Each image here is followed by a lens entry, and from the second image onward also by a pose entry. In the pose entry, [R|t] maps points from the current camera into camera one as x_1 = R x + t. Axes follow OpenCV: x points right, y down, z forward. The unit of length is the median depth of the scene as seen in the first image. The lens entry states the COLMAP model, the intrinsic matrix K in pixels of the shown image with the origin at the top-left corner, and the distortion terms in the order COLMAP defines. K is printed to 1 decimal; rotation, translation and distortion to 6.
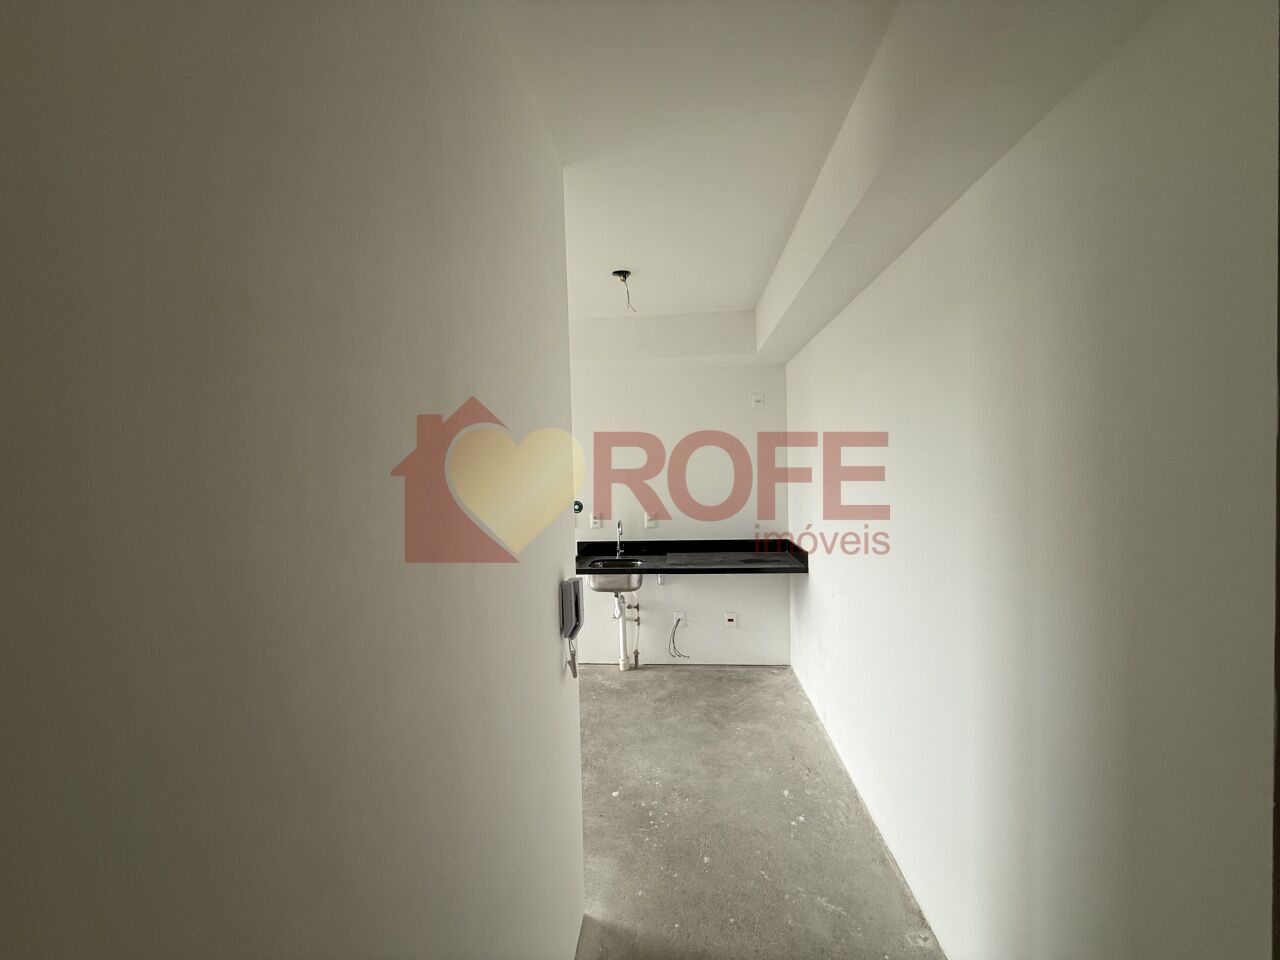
lens RADIAL K [[505.2, 0, 646.4], [0, 505.2, 481.6], [0, 0, 1]] dist [-0.000983, 0.000278]
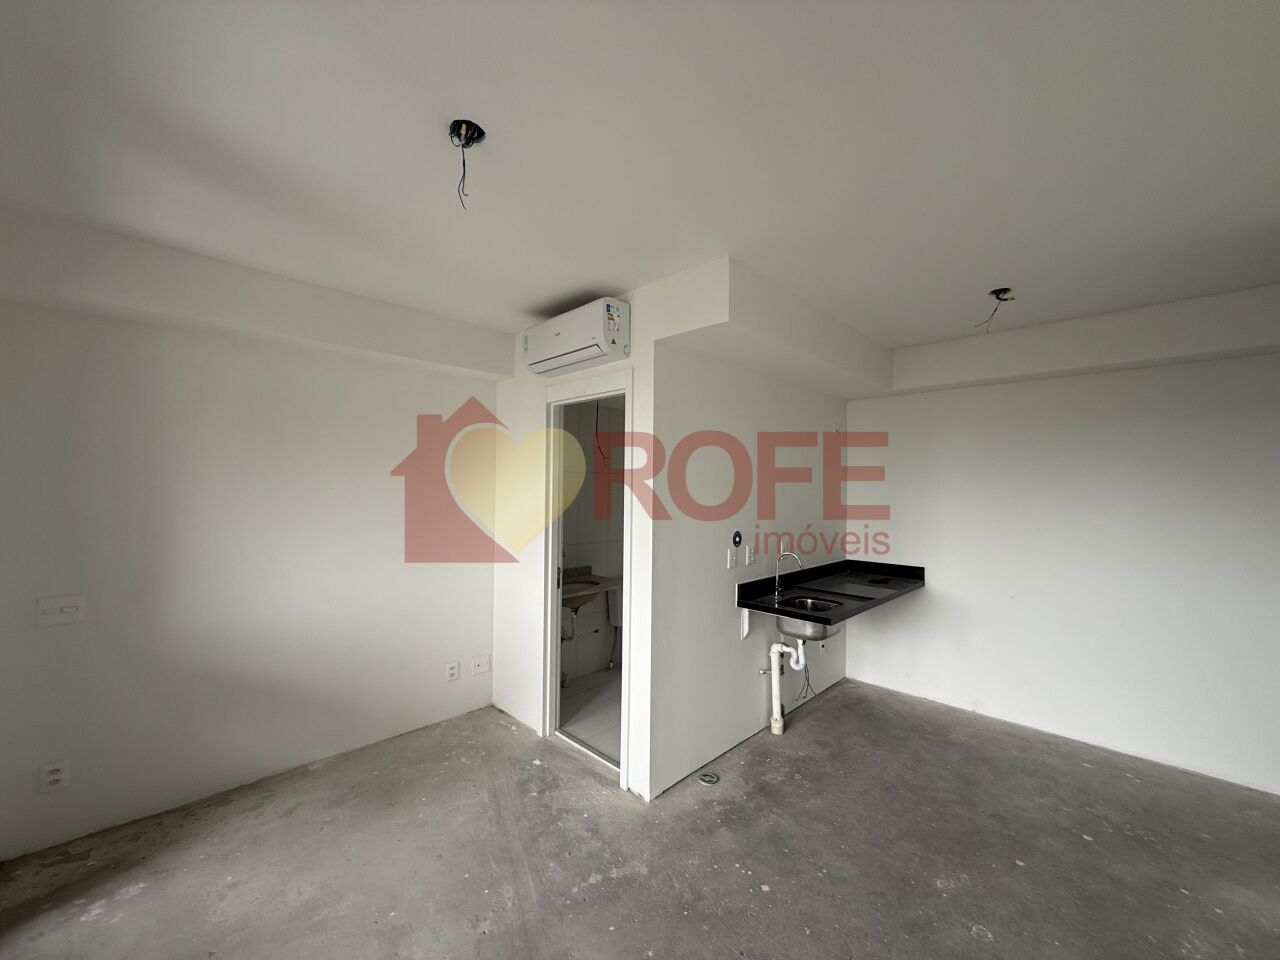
lens RADIAL K [[505.2, 0, 637.2], [0, 505.2, 481.9], [0, 0, 1]] dist [-0.000983, 0.000278]
pose [[0.649910, 0.040085, 0.758954, -0.993736], [-0.001437, 0.998671, -0.051516, 0.006300], [-0.760010, 0.032390, 0.649104, 0.743817]]
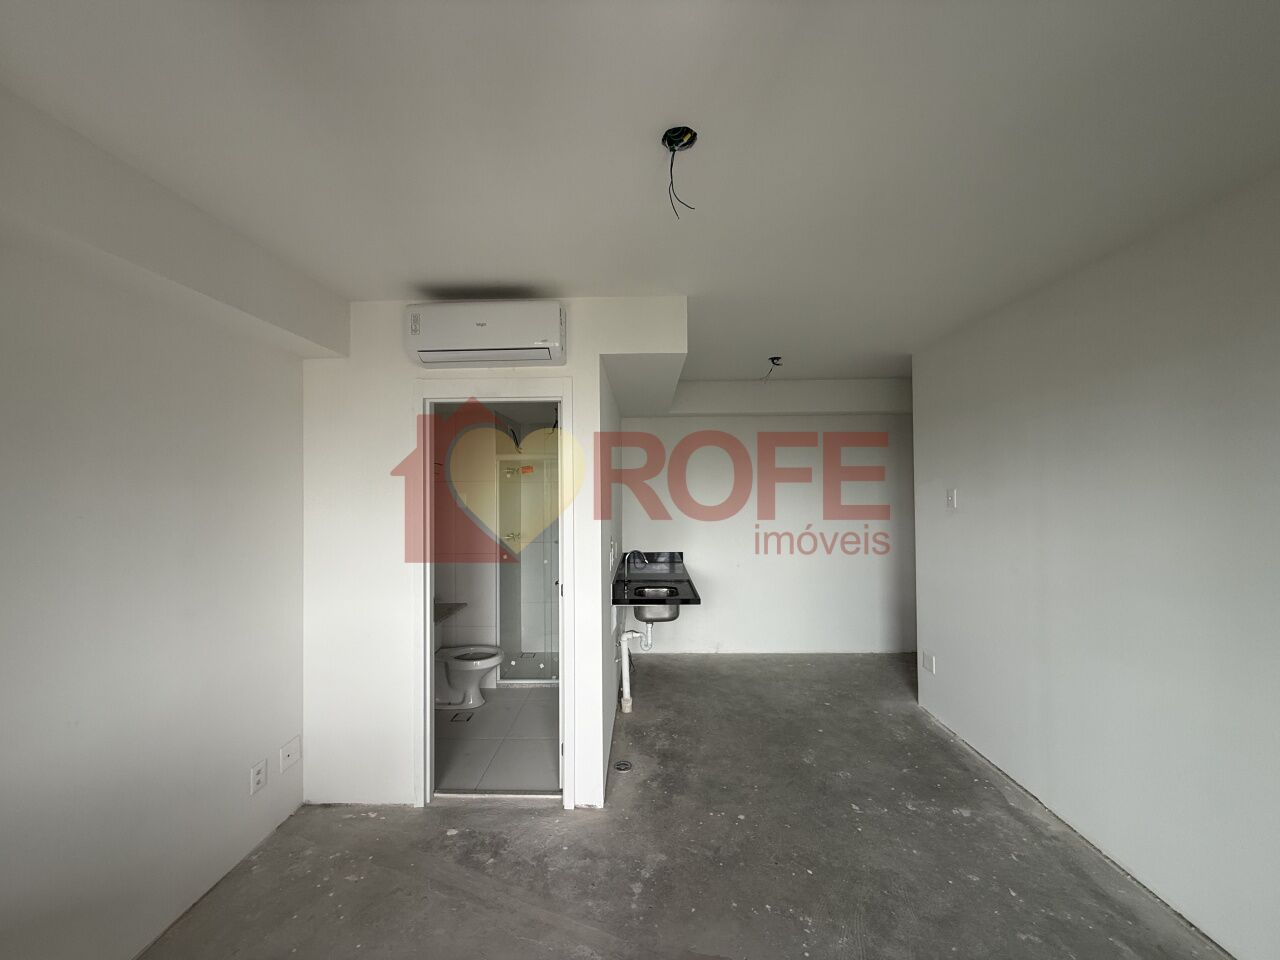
lens RADIAL K [[505.2, 0, 637.1], [0, 505.2, 481.9], [0, 0, 1]] dist [-0.000983, 0.000278]
pose [[-0.046841, 0.037787, 0.998187, -1.178635], [0.045185, 0.998342, -0.035673, -0.019584], [-0.997880, 0.043432, -0.048470, 1.199879]]
